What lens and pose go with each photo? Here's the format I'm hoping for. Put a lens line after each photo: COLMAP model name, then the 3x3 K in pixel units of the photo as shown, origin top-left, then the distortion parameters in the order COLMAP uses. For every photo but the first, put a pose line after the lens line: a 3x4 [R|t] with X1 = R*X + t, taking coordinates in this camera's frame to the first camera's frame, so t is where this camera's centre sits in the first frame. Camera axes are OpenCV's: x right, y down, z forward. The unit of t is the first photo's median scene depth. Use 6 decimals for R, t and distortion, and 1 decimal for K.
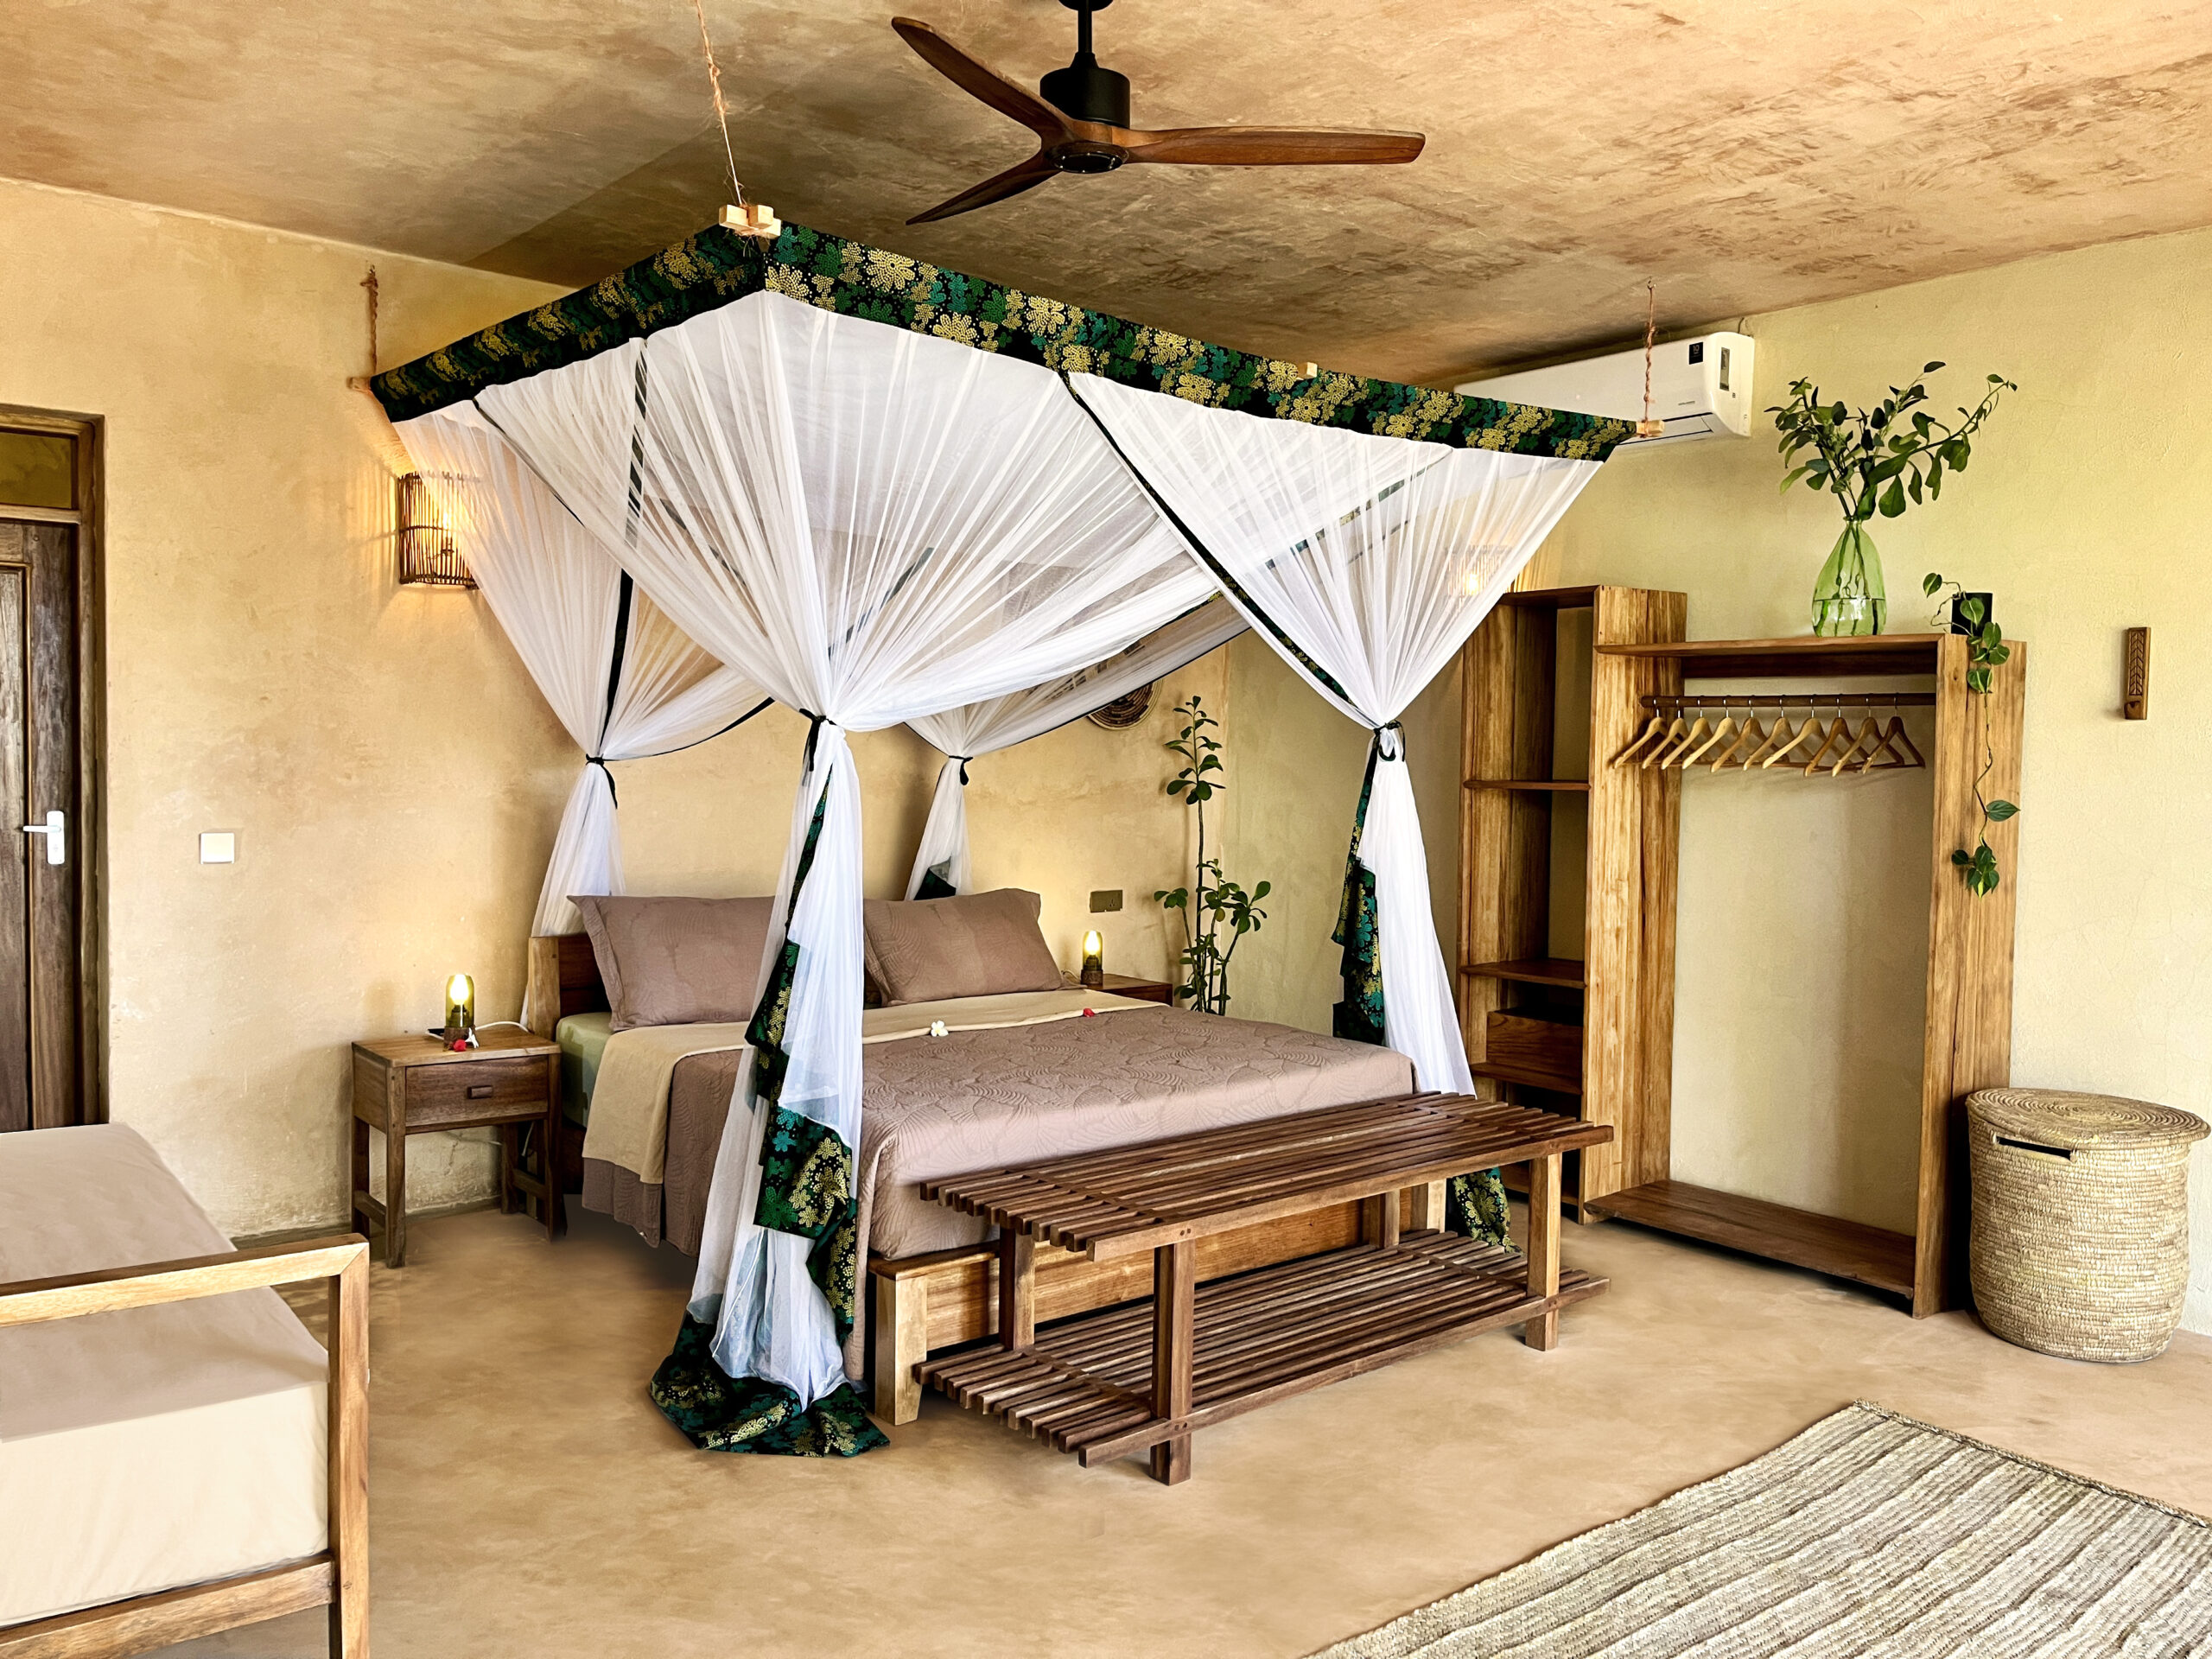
lens RADIAL K [[1690.7, 0, 1104.7], [0, 1690.7, 829.6], [0, 0, 1]] dist [0.005361, -0.000983]
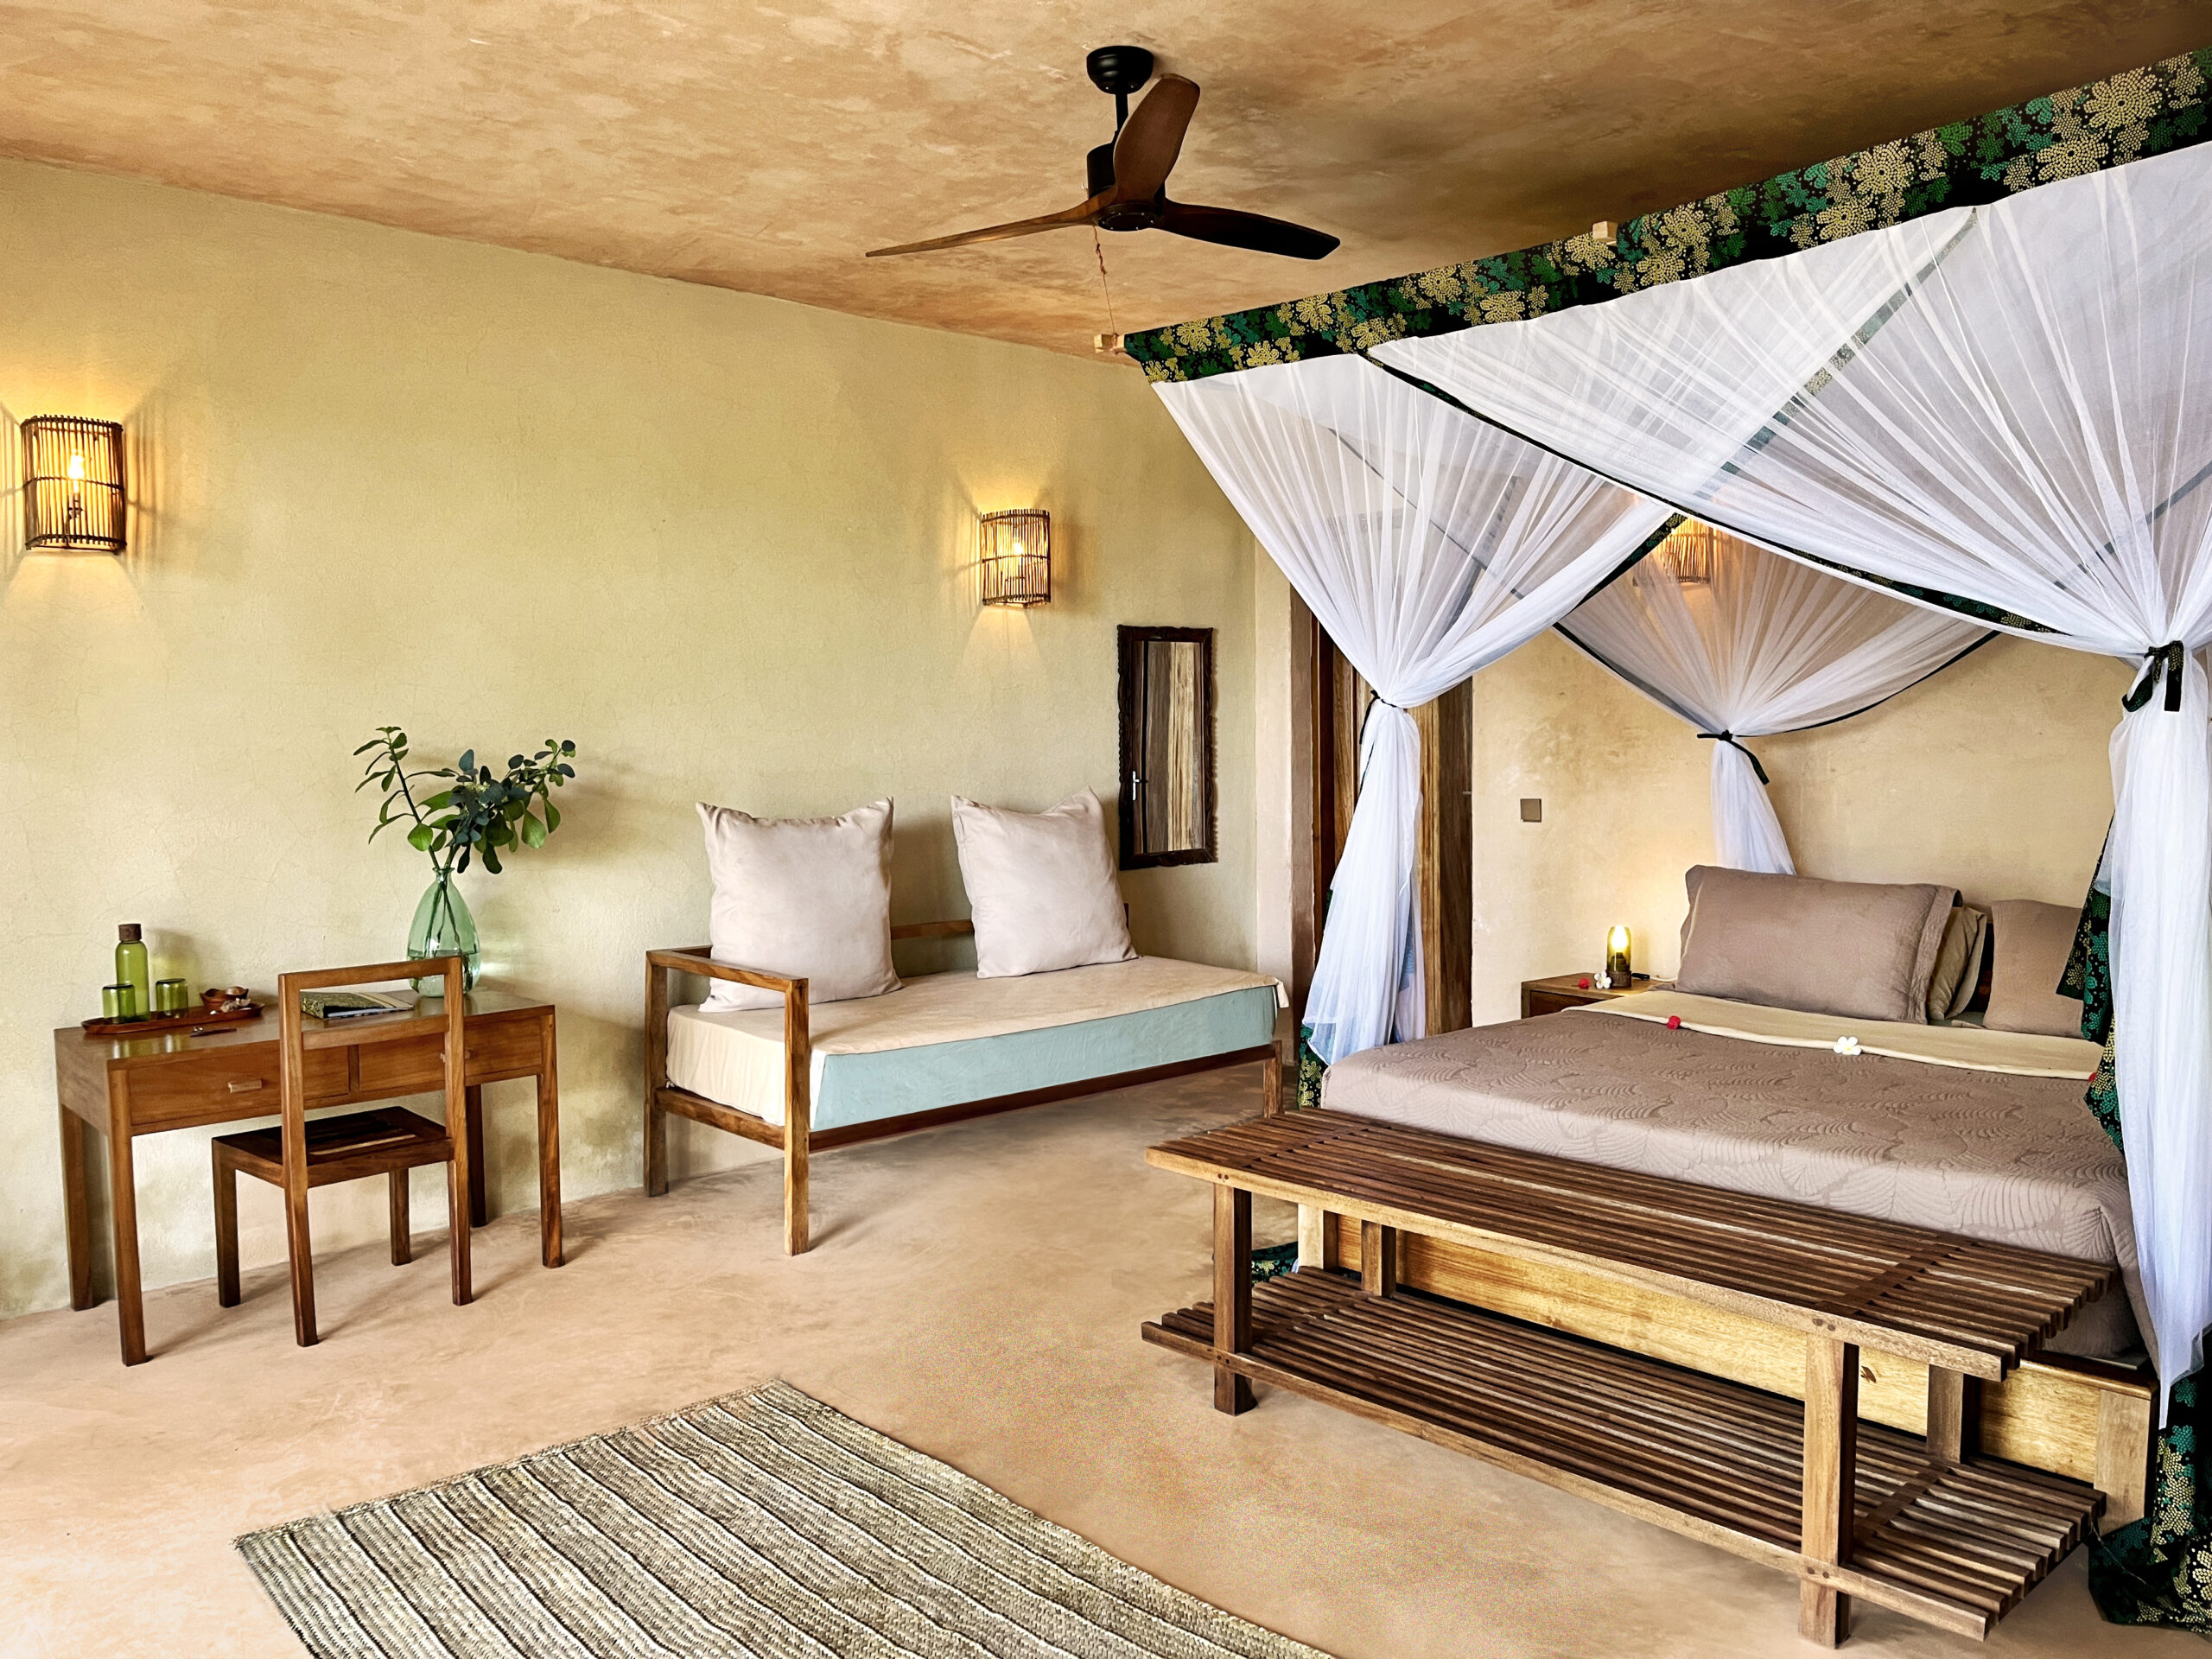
lens RADIAL K [[1690.7, 0, 1104.8], [0, 1690.7, 831.0], [0, 0, 1]] dist [0.005361, -0.000983]
pose [[0.035281, 0.035242, -0.998756, 0.955796], [-0.032530, 0.998889, 0.034097, -0.008387], [0.998848, 0.031287, 0.036388, 0.772465]]
